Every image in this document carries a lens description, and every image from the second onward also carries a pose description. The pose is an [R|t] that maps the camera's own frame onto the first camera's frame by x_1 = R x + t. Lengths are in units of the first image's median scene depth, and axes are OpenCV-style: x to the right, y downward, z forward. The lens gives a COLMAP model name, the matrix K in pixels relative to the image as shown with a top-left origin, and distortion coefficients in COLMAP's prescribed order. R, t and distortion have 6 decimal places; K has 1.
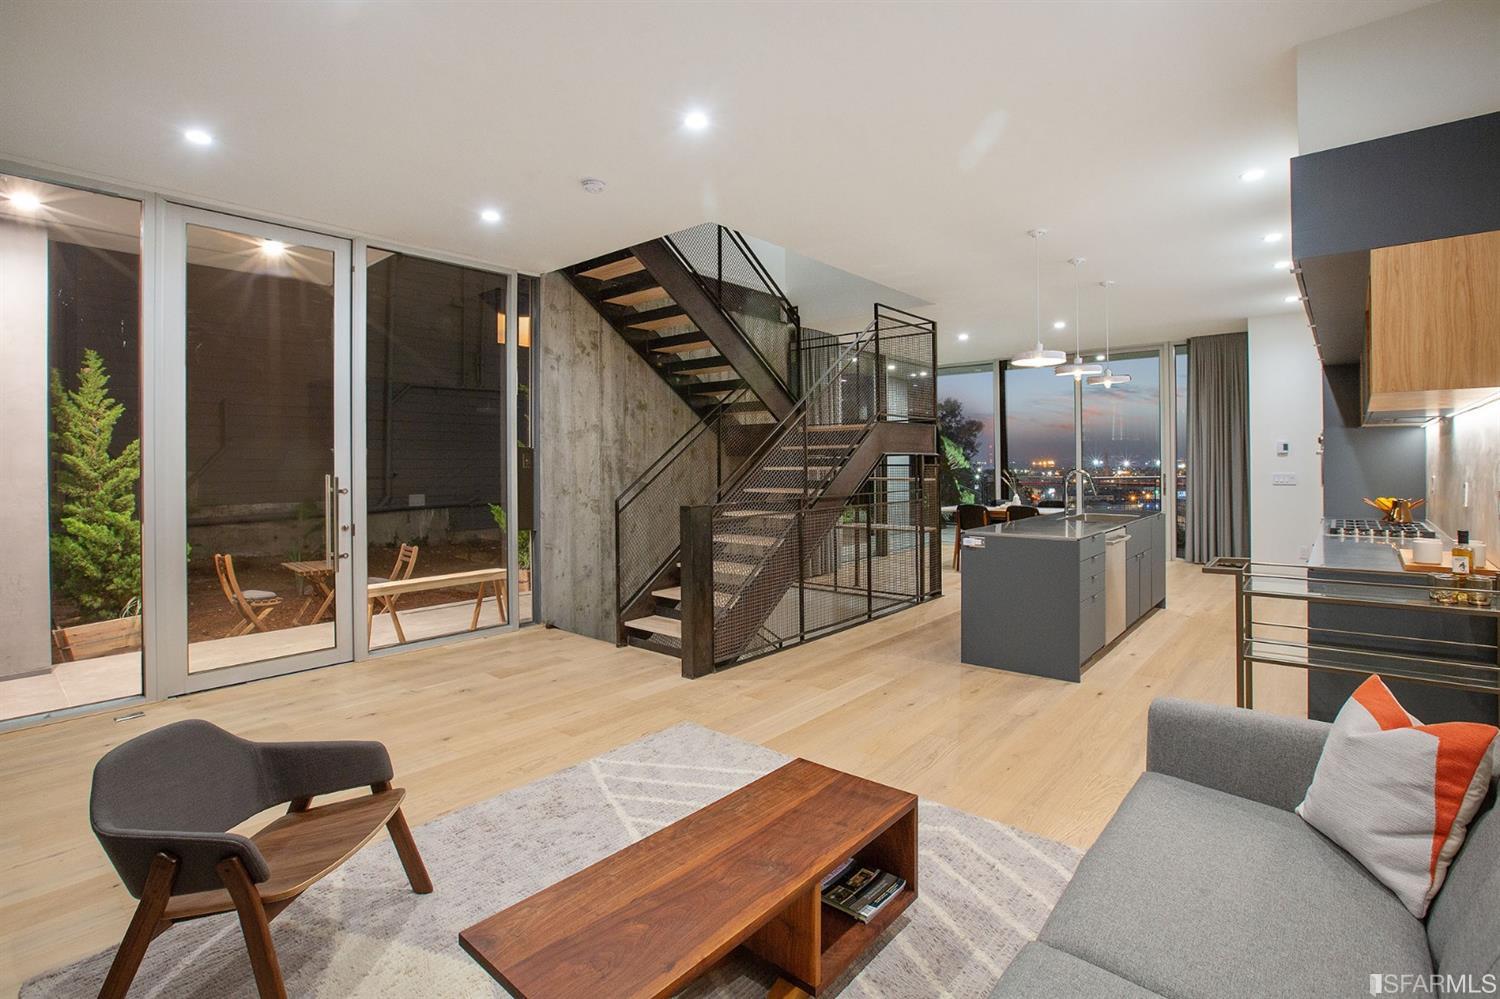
lens RADIAL K [[706.6, 0, 752.2], [0, 706.6, 455.9], [0, 0, 1]] dist [0.023654, 0.000254]
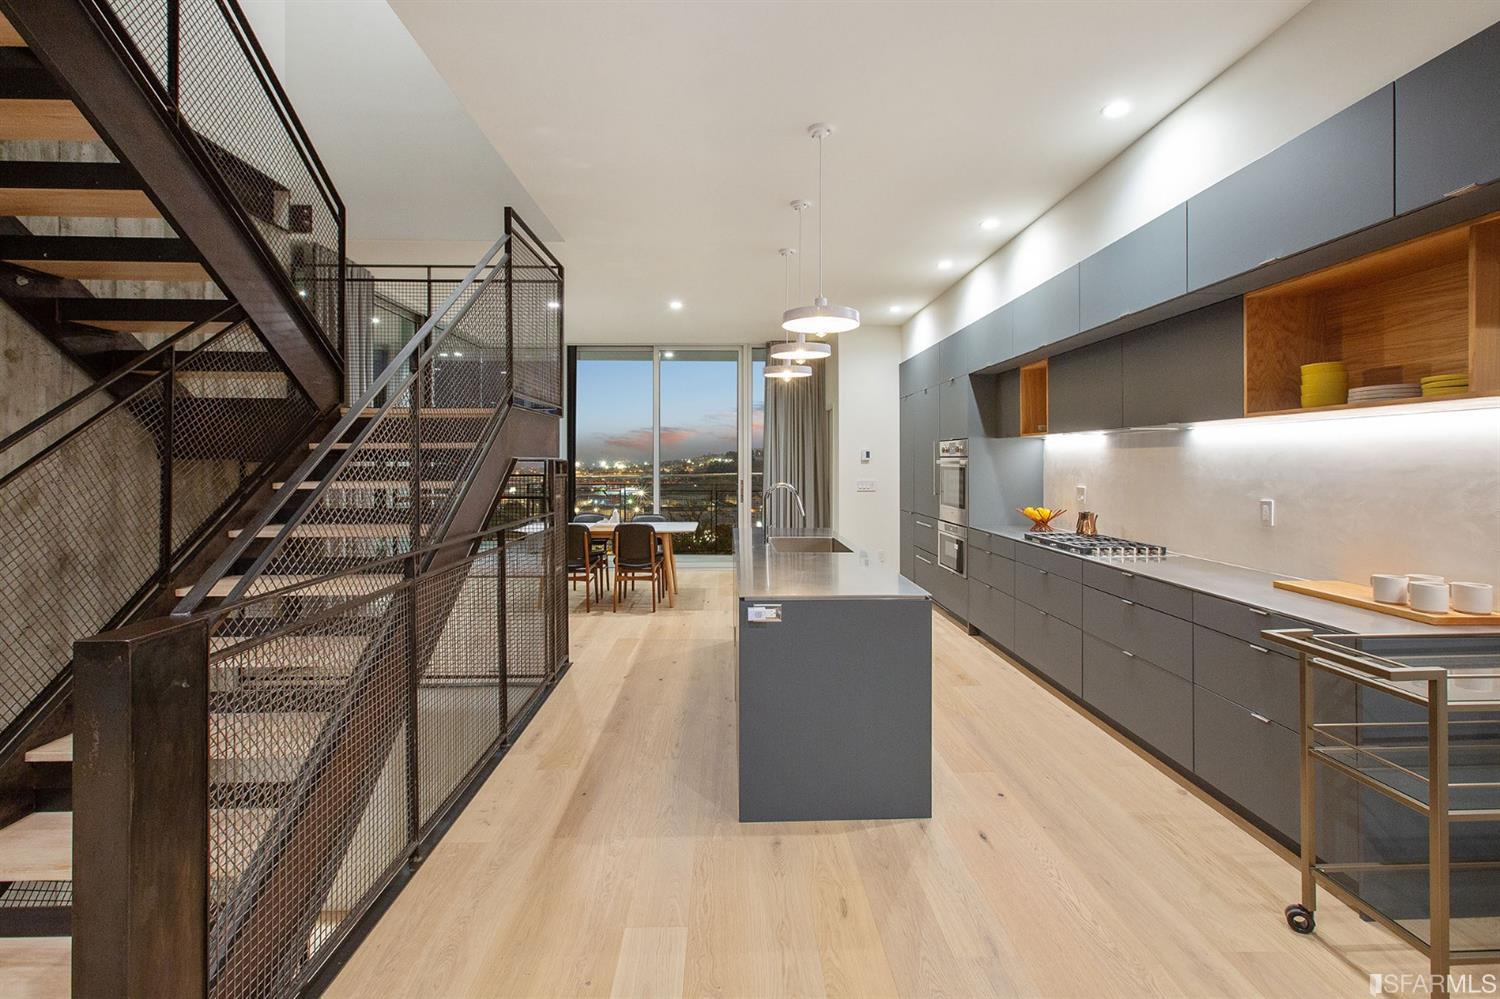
lens RADIAL K [[706.6, 0, 752.2], [0, 706.6, 455.9], [0, 0, 1]] dist [0.023654, 0.000254]
pose [[0.723599, 0.003988, 0.690209, -0.088922], [0.004378, 0.999937, -0.010367, 0.001817], [-0.690207, 0.010523, 0.723536, 0.403804]]
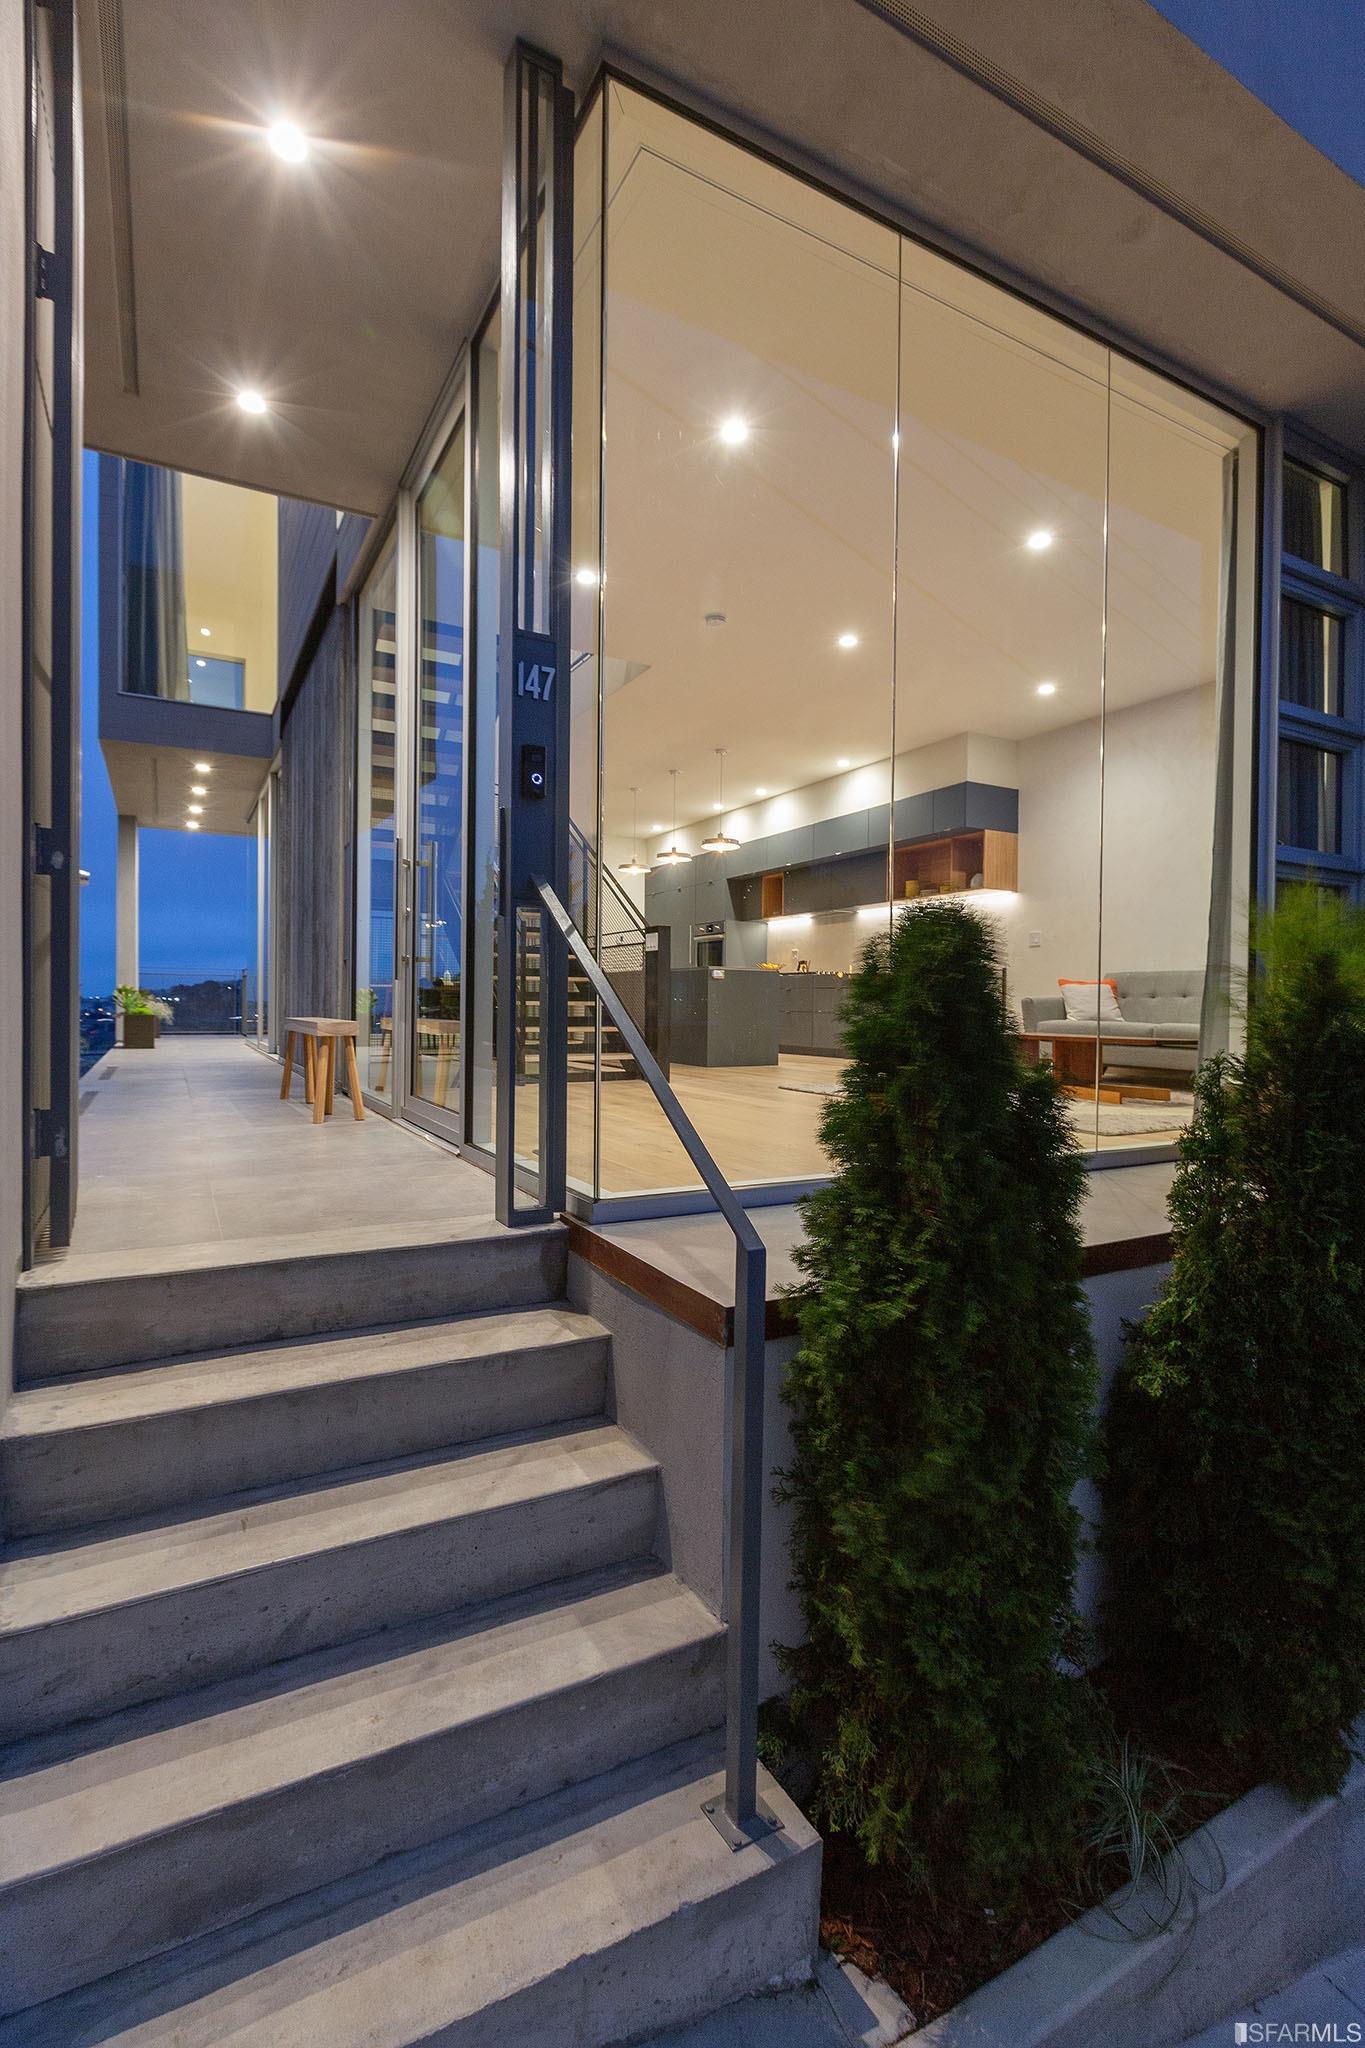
lens RADIAL K [[918.8, 0, 674.9], [0, 918.8, 1000.2], [0, 0, 1]] dist [0.012004, 0.000392]
pose [[0.353000, -0.000543, 0.935623, -0.842185], [-0.001588, 0.999998, 0.001180, 0.105457], [-0.935622, -0.001902, 0.352999, 0.335507]]
